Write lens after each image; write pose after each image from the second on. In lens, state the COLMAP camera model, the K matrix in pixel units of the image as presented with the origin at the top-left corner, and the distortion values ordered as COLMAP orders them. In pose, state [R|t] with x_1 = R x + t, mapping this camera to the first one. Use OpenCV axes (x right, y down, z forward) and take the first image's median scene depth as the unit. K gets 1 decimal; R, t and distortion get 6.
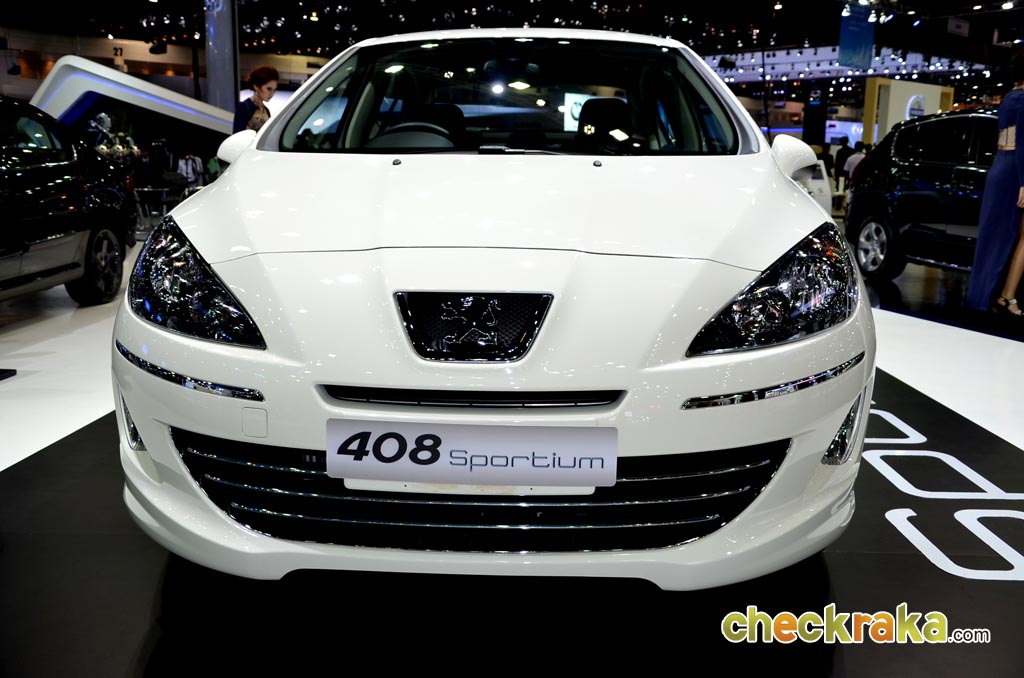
lens RADIAL K [[987.7, 0, 516.2], [0, 987.7, 332.6], [0, 0, 1]] dist [0.024369, 0.000000]
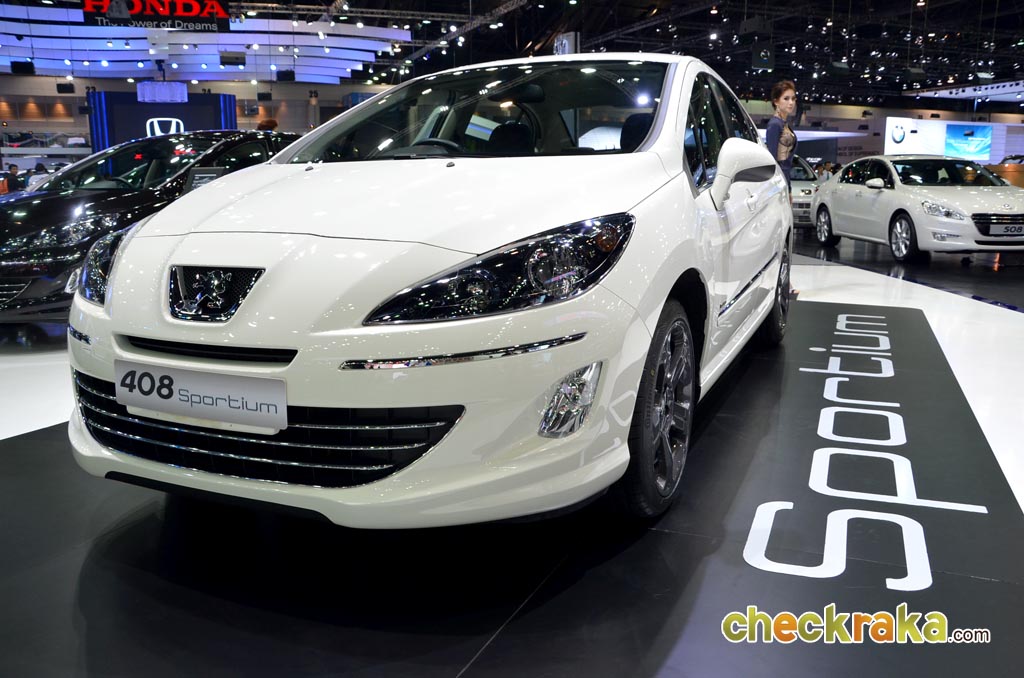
lens RADIAL K [[847.0, 0, 511.6], [0, 847.0, 335.6], [0, 0, 1]] dist [-0.064280, 0.011238]
pose [[0.922863, 0.047636, -0.382171, 0.723046], [-0.046189, 0.998849, 0.012966, 0.016026], [0.382349, 0.005686, 0.924001, 0.162006]]
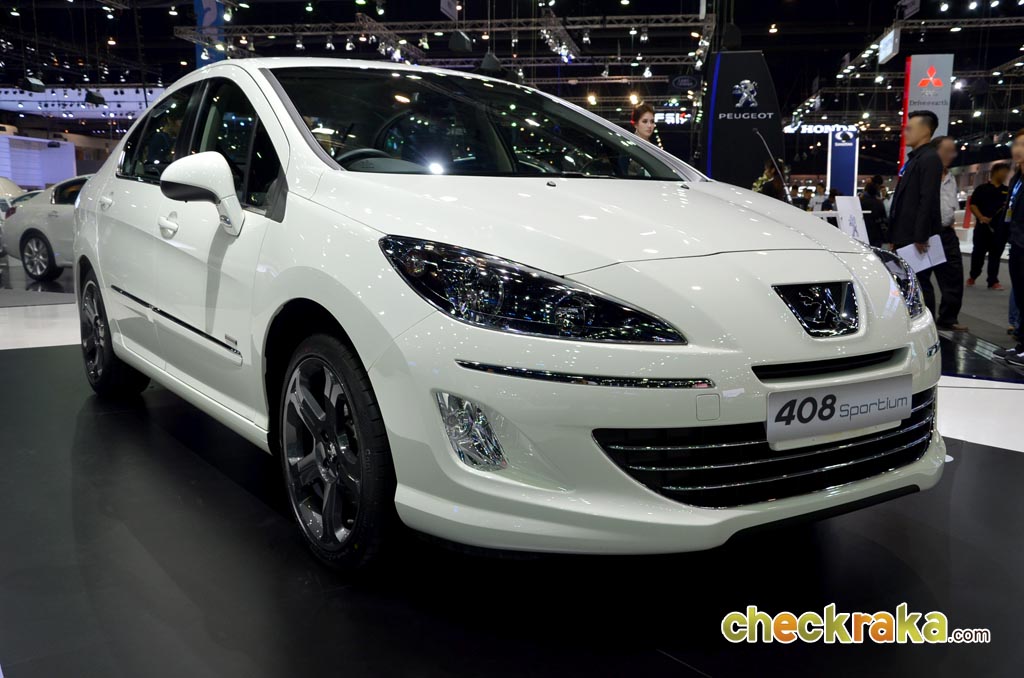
lens RADIAL K [[987.7, 0, 514.9], [0, 987.7, 348.0], [0, 0, 1]] dist [0.024369, 0.000000]
pose [[0.795255, -0.091916, 0.599267, -1.127661], [0.107268, 0.994178, 0.010139, -0.011526], [-0.596710, 0.056219, 0.800485, 0.224554]]
